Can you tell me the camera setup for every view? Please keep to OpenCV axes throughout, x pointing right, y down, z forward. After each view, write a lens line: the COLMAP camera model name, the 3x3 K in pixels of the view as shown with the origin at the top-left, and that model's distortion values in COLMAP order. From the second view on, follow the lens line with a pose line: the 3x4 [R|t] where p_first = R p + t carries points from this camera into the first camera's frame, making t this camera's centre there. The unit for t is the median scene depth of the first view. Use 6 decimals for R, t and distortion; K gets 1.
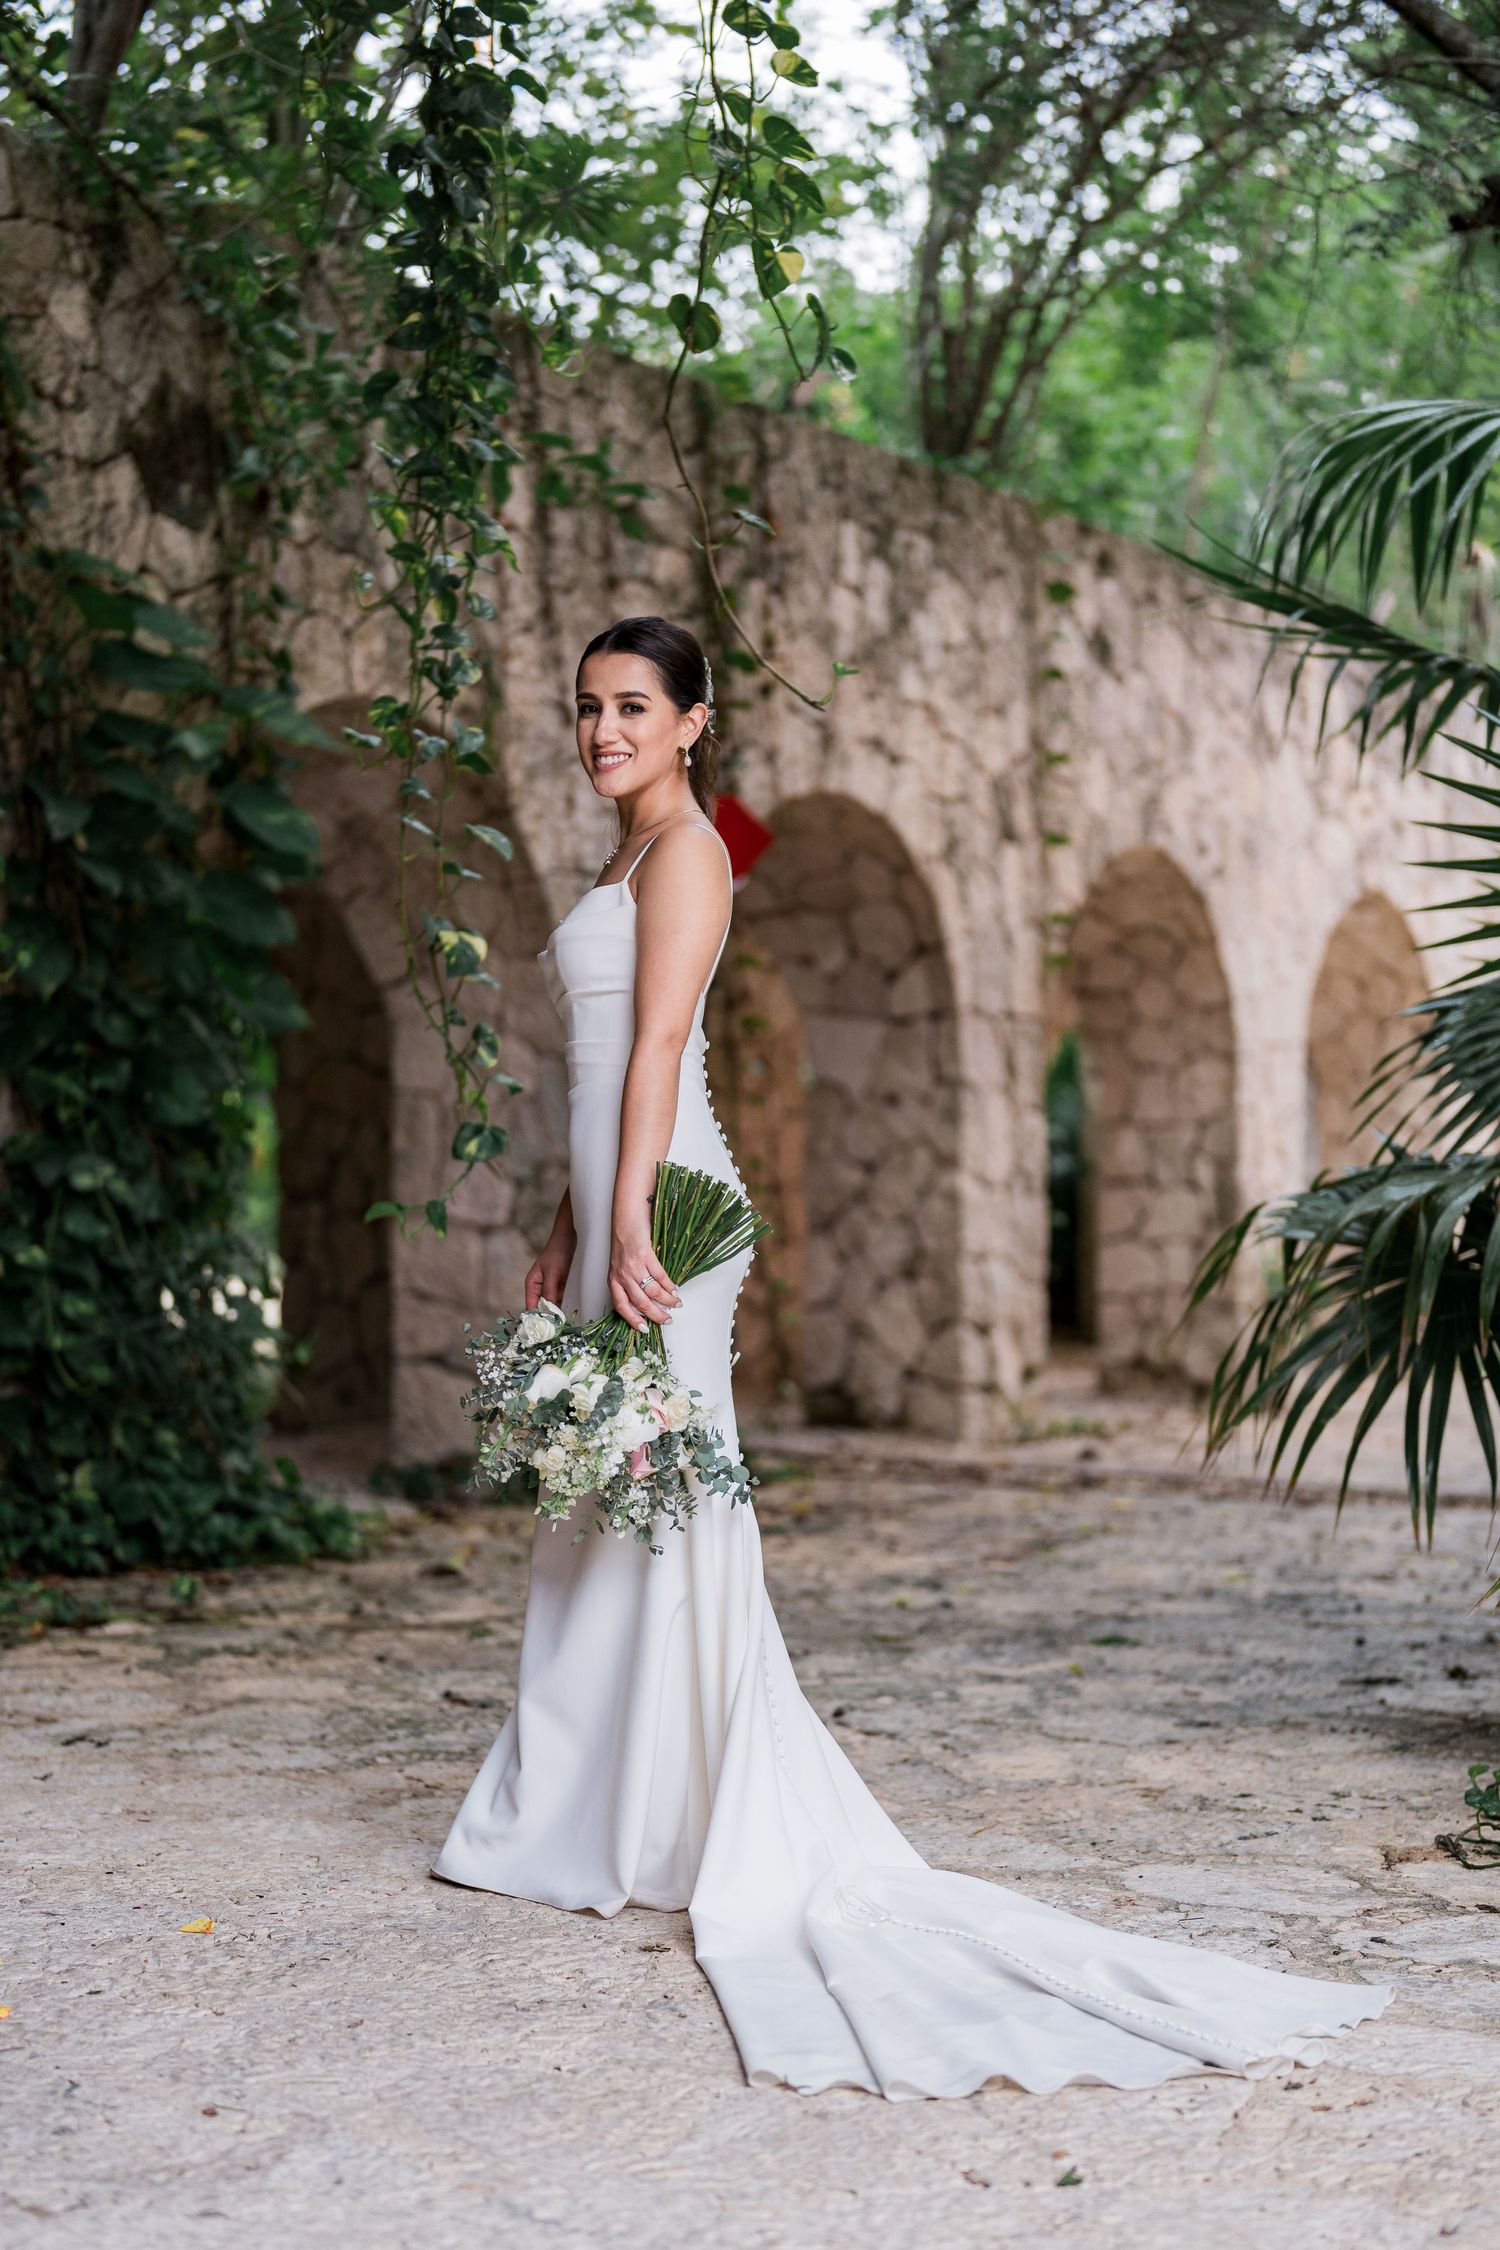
lens RADIAL K [[3247.0, 0, 750.0], [0, 3247.0, 1125.0], [0, 0, 1]] dist [-0.013919, 0.219339]
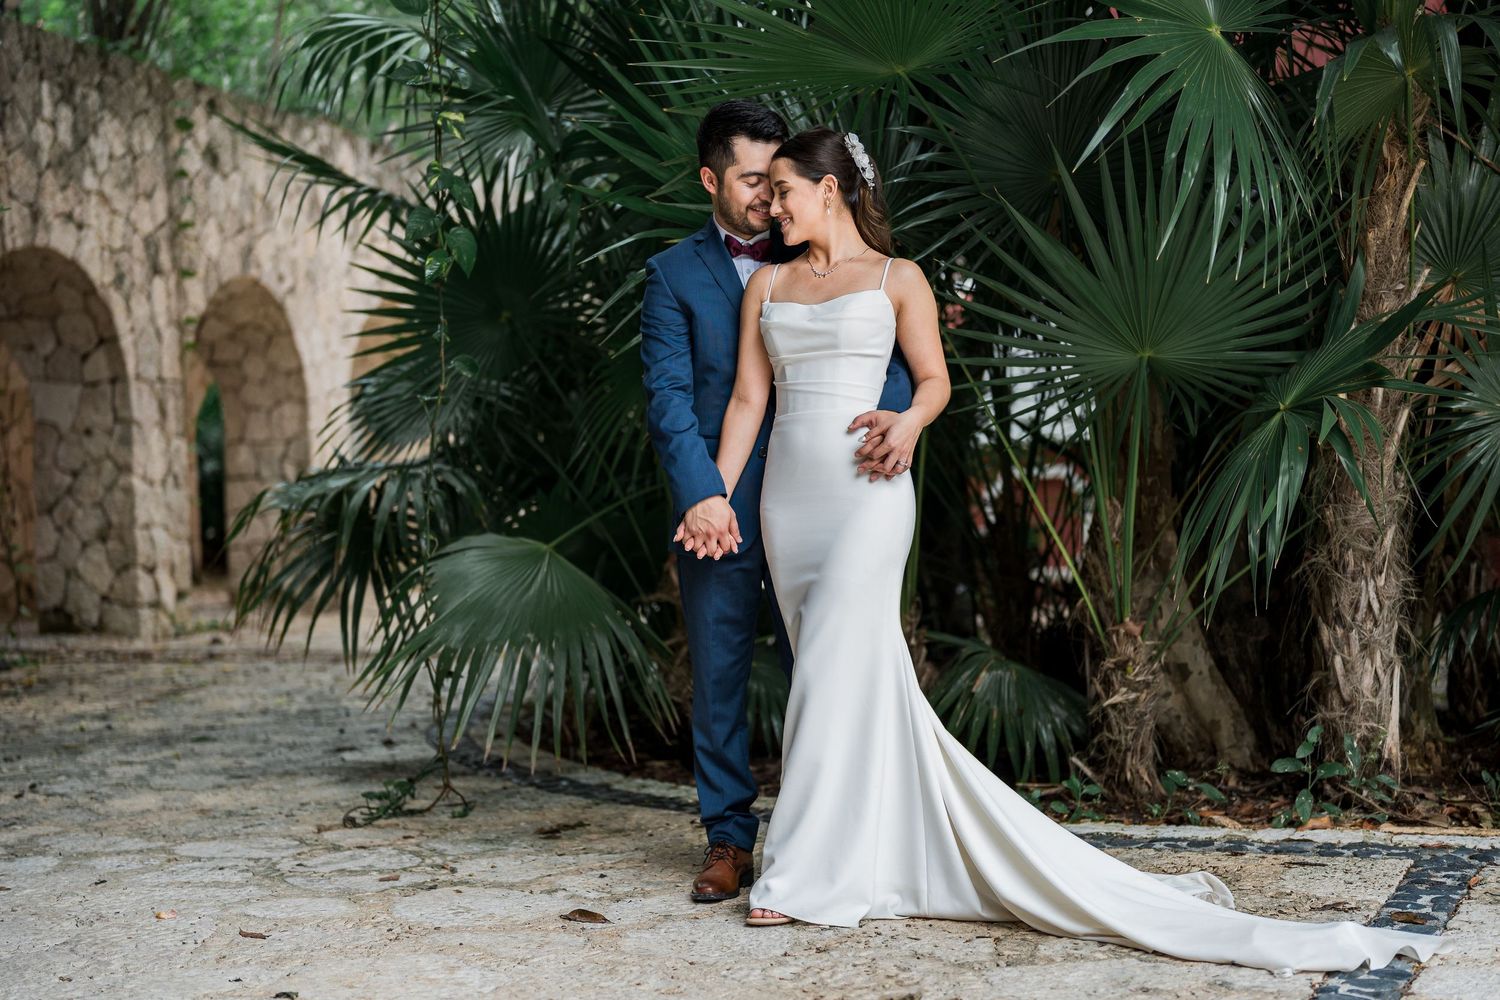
lens RADIAL K [[2164.6, 0, 738.2], [0, 2164.6, 490.6], [0, 0, 1]] dist [-0.013919, 0.219339]
pose [[0.952115, -0.029913, 0.304274, 0.023886], [0.021350, 0.999278, 0.031433, -0.006059], [-0.304995, -0.023431, 0.952066, -0.151425]]
